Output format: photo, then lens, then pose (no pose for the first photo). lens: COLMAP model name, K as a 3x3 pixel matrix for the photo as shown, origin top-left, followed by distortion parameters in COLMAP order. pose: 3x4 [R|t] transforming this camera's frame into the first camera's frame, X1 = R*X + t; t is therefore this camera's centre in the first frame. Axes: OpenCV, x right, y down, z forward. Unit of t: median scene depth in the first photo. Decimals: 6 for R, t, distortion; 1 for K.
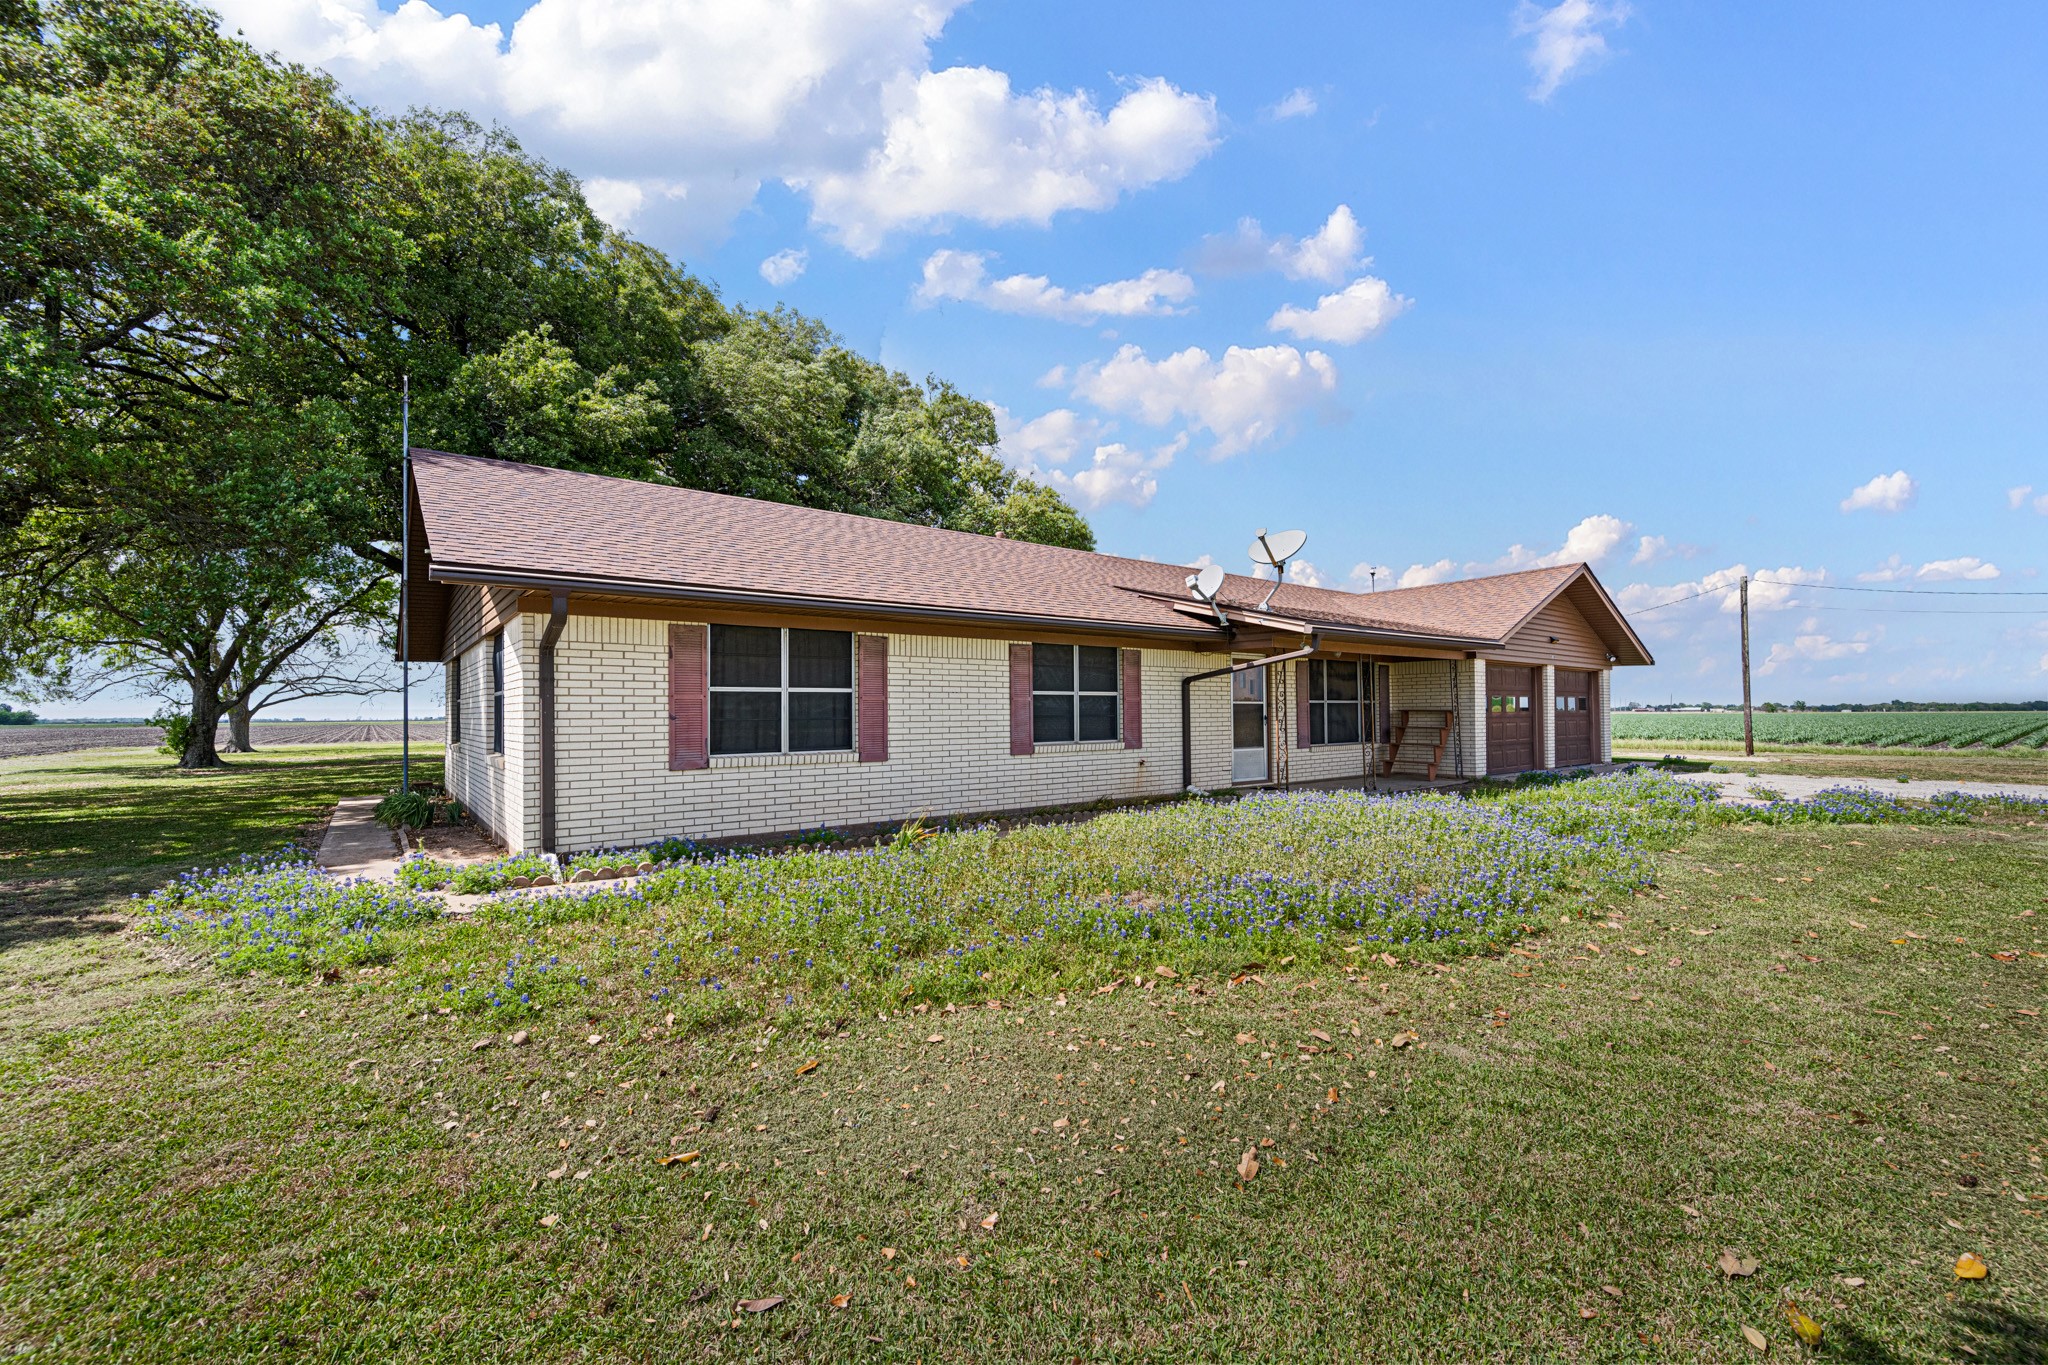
lens RADIAL K [[834.2, 0, 1027.3], [0, 834.2, 693.2], [0, 0, 1]] dist [0.000323, -0.000221]
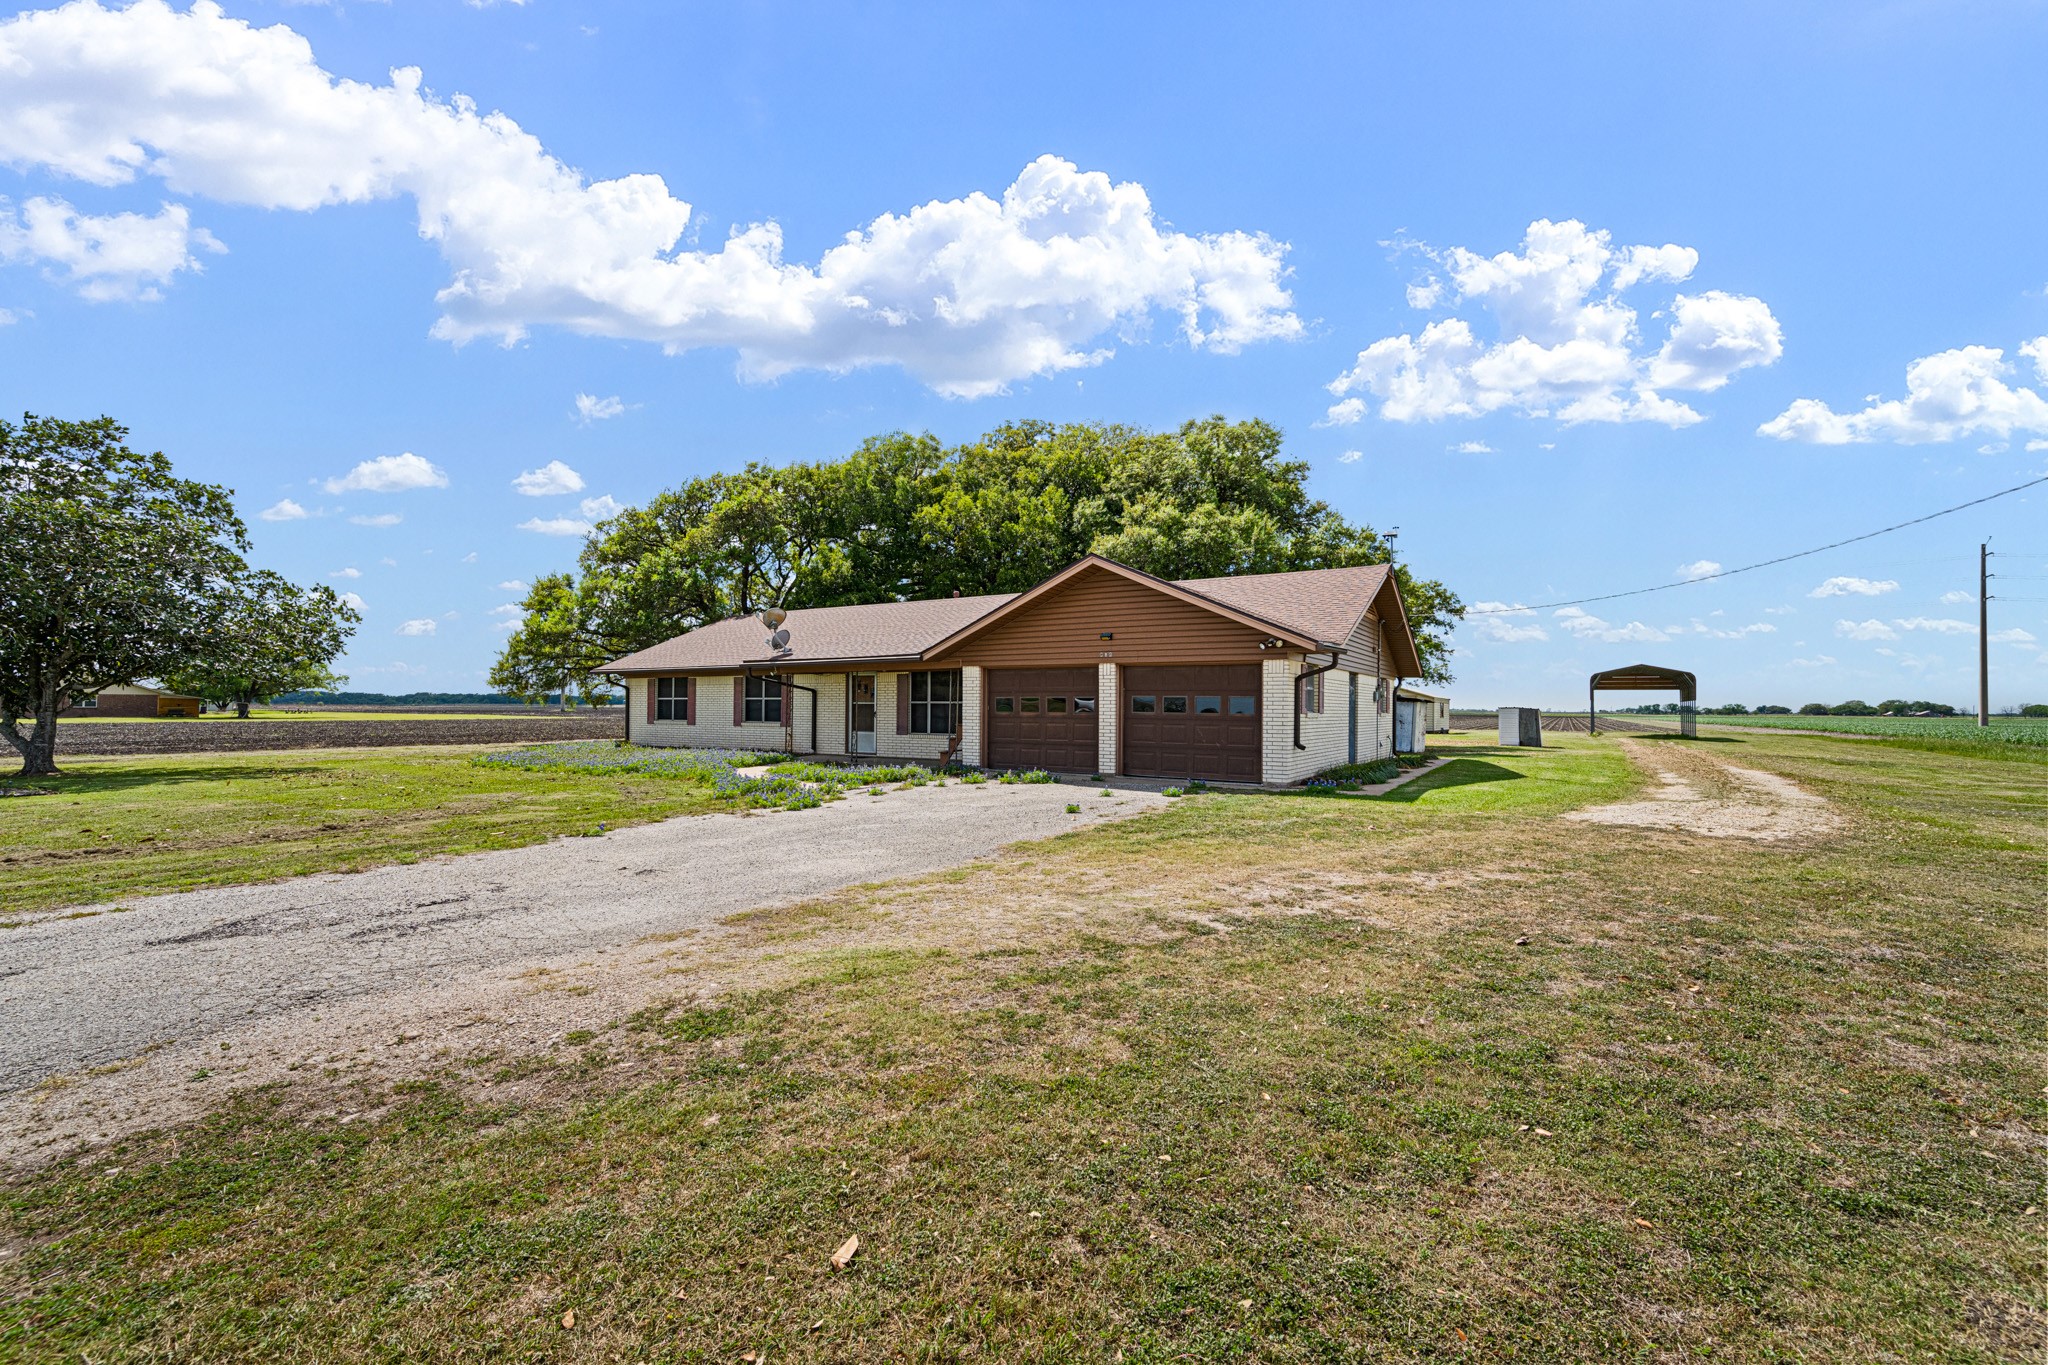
lens RADIAL K [[834.2, 0, 1027.3], [0, 834.2, 693.2], [0, 0, 1]] dist [0.000323, -0.000221]
pose [[0.368572, -0.018562, -0.929414, 2.128391], [0.003755, 0.999822, -0.018479, 0.025809], [0.929592, 0.003321, 0.368576, 0.783087]]
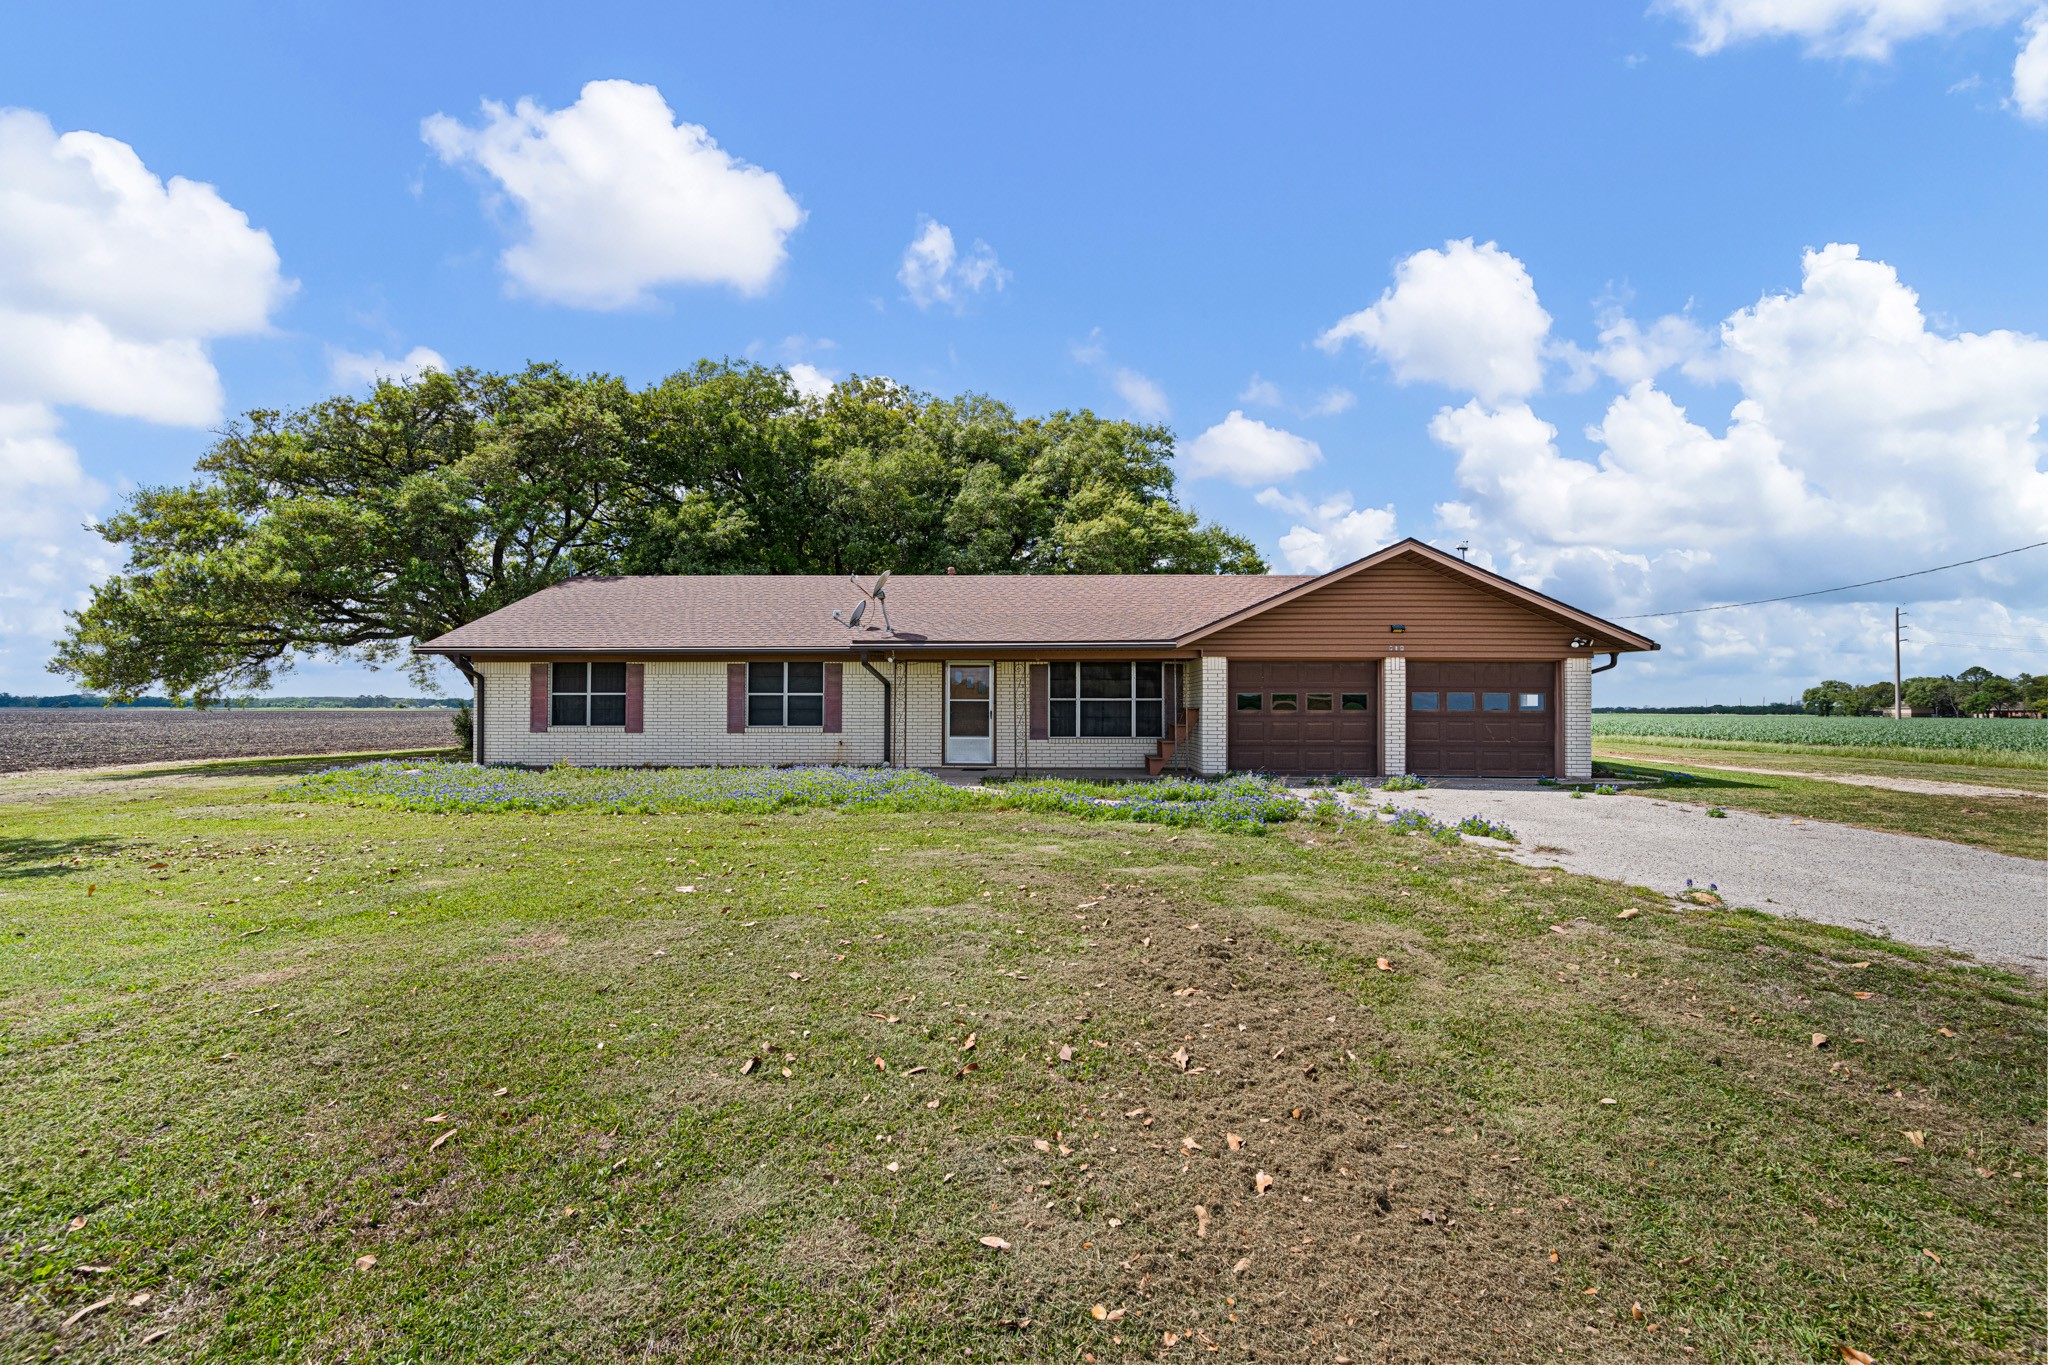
lens RADIAL K [[834.2, 0, 1027.3], [0, 834.2, 693.2], [0, 0, 1]] dist [0.000323, -0.000221]
pose [[0.792191, -0.014231, -0.610107, 1.244688], [0.007113, 0.999875, -0.014088, 0.020931], [0.610231, 0.006821, 0.792194, 0.056832]]
